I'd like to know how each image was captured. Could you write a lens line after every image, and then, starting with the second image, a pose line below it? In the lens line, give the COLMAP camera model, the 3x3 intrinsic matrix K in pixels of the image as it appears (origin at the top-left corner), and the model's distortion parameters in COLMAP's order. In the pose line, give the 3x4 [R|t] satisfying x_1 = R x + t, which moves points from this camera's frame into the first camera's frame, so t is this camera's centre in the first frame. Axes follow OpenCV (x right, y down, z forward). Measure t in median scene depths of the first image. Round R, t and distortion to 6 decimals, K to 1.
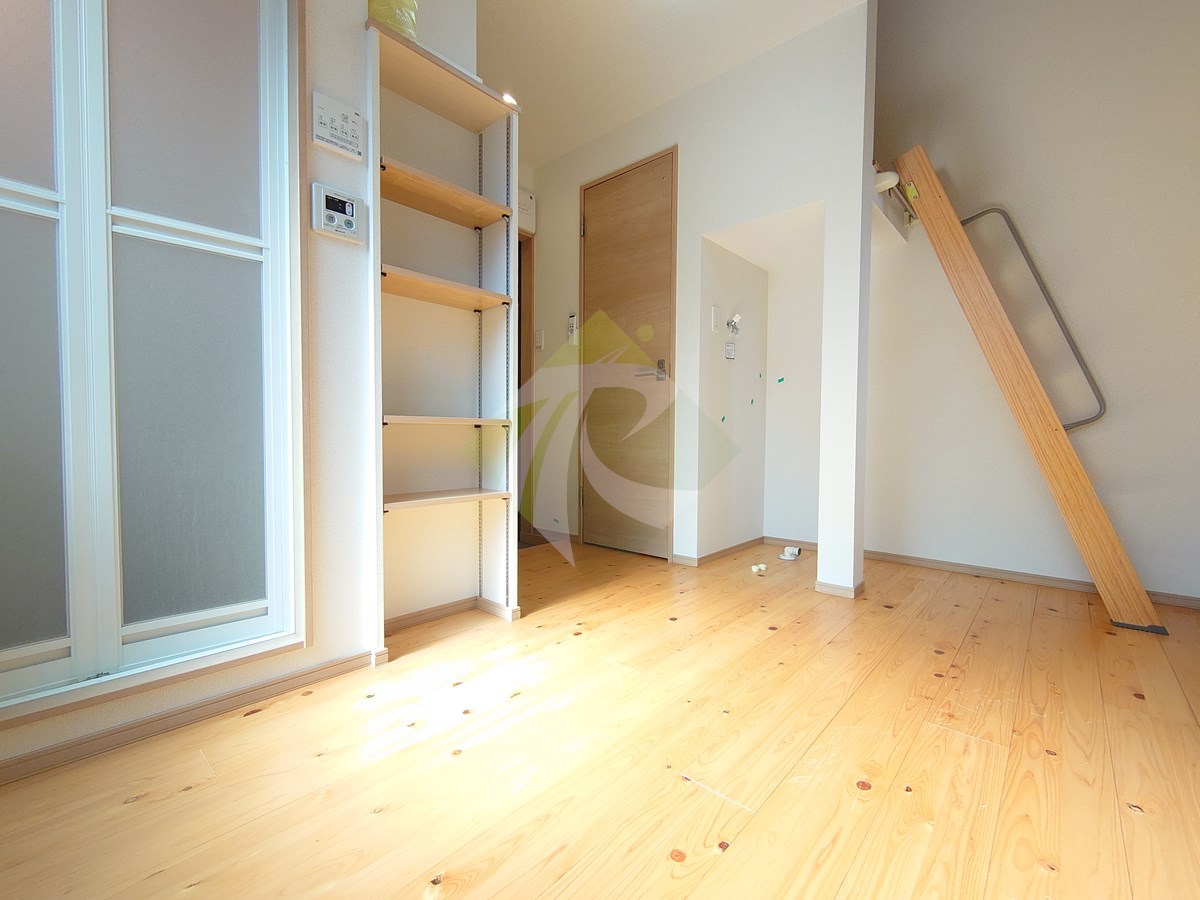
lens RADIAL K [[519.3, 0, 616.9], [0, 519.3, 447.4], [0, 0, 1]] dist [0.002957, 0.000153]
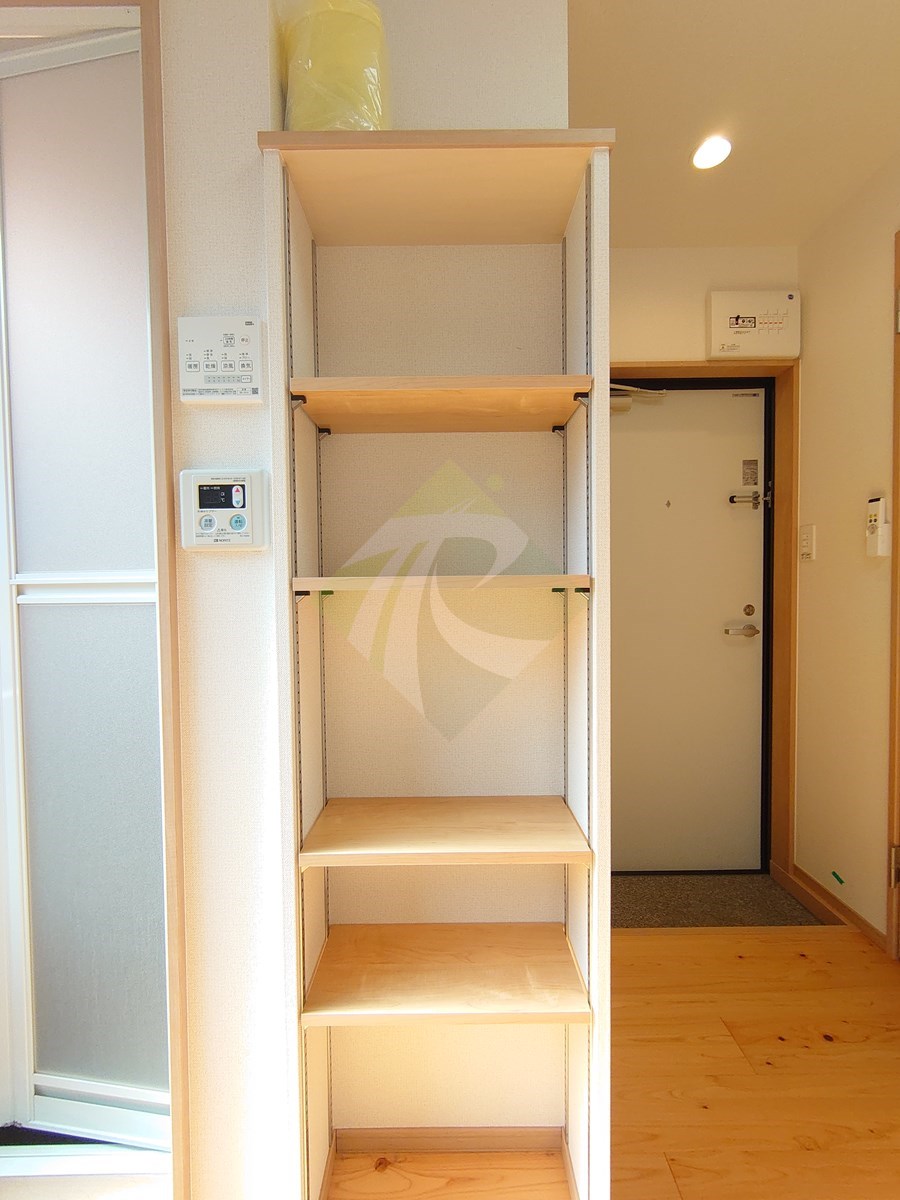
lens RADIAL K [[519.3, 0, 451.7], [0, 519.3, 603.8], [0, 0, 1]] dist [0.002957, 0.000153]
pose [[0.651648, 0.007951, -0.758480, 0.068675], [-0.002210, 0.999961, 0.008583, -0.339362], [0.758518, -0.003916, 0.651640, 0.790666]]
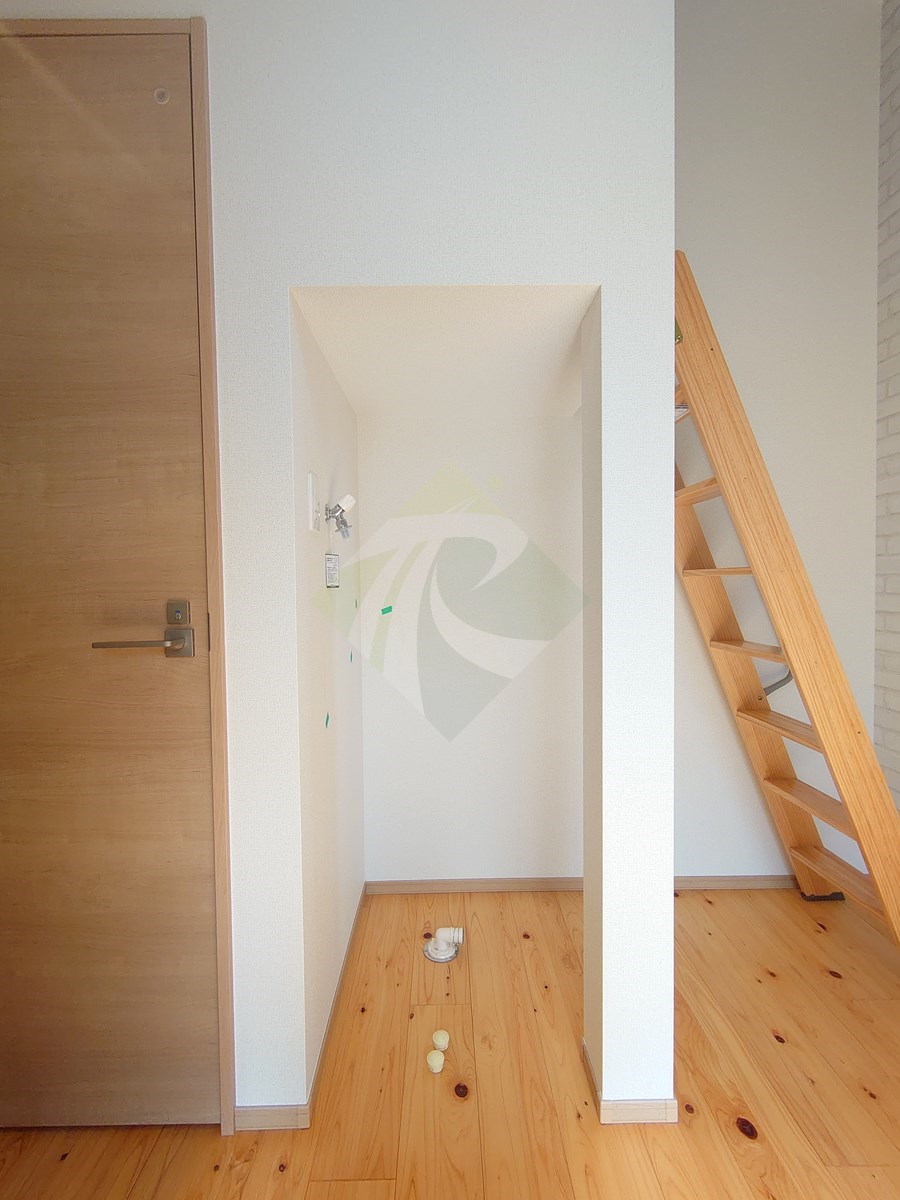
lens RADIAL K [[519.3, 0, 449.8], [0, 519.3, 609.1], [0, 0, 1]] dist [0.002957, 0.000153]
pose [[0.758941, -0.039684, 0.649949, -0.015269], [0.029408, 0.999212, 0.026670, -0.318721], [-0.650495, -0.001127, 0.759510, 1.142659]]
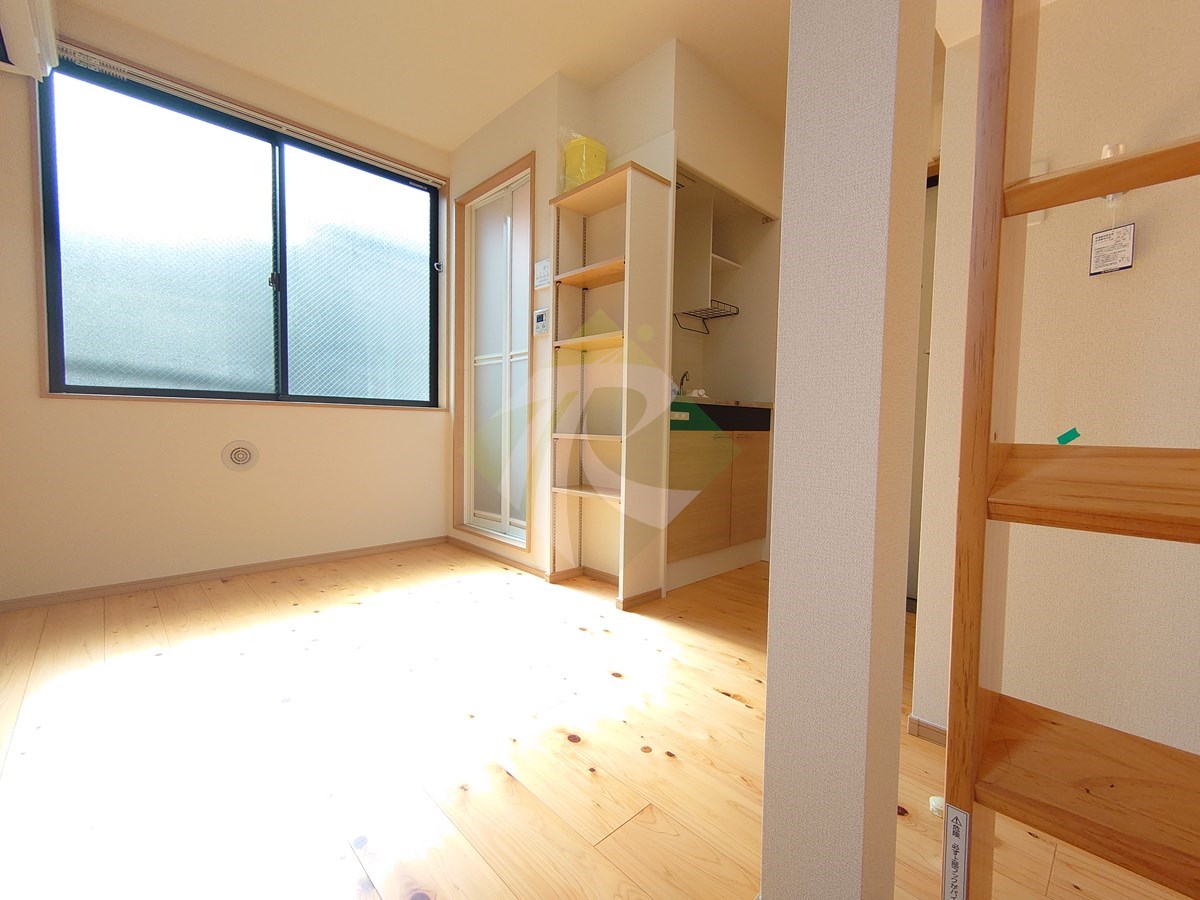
lens RADIAL K [[519.3, 0, 601.4], [0, 519.3, 449.2], [0, 0, 1]] dist [0.002957, 0.000153]
pose [[-0.092095, 0.040851, -0.994912, 1.222857], [-0.043417, 0.998043, 0.044998, -0.096450], [0.994803, 0.047341, -0.090141, 1.347358]]
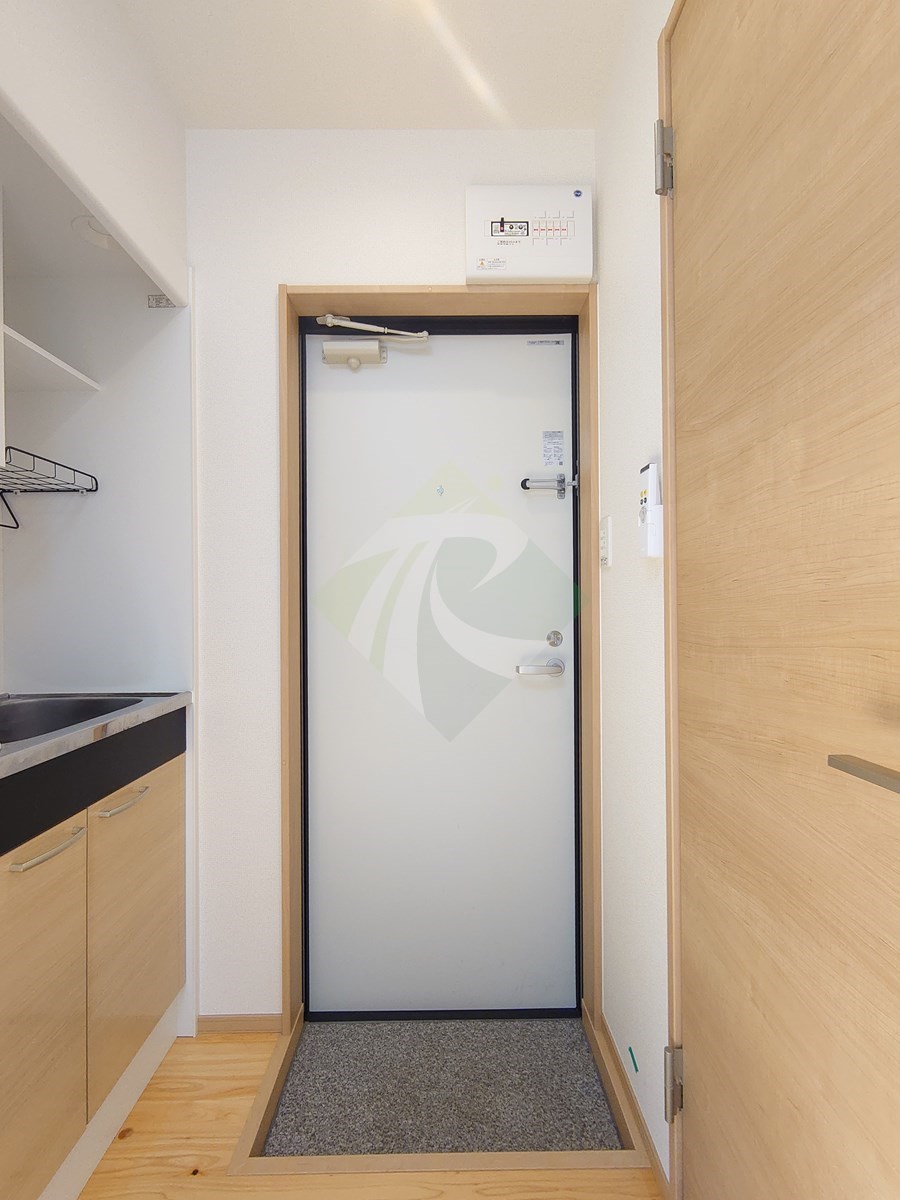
lens RADIAL K [[519.3, 0, 451.0], [0, 519.3, 601.7], [0, 0, 1]] dist [0.002957, 0.000153]
pose [[0.657224, -0.016273, -0.753520, 0.160933], [-0.005362, 0.999641, -0.026265, -0.356604], [0.753676, 0.021302, 0.656901, 1.554100]]
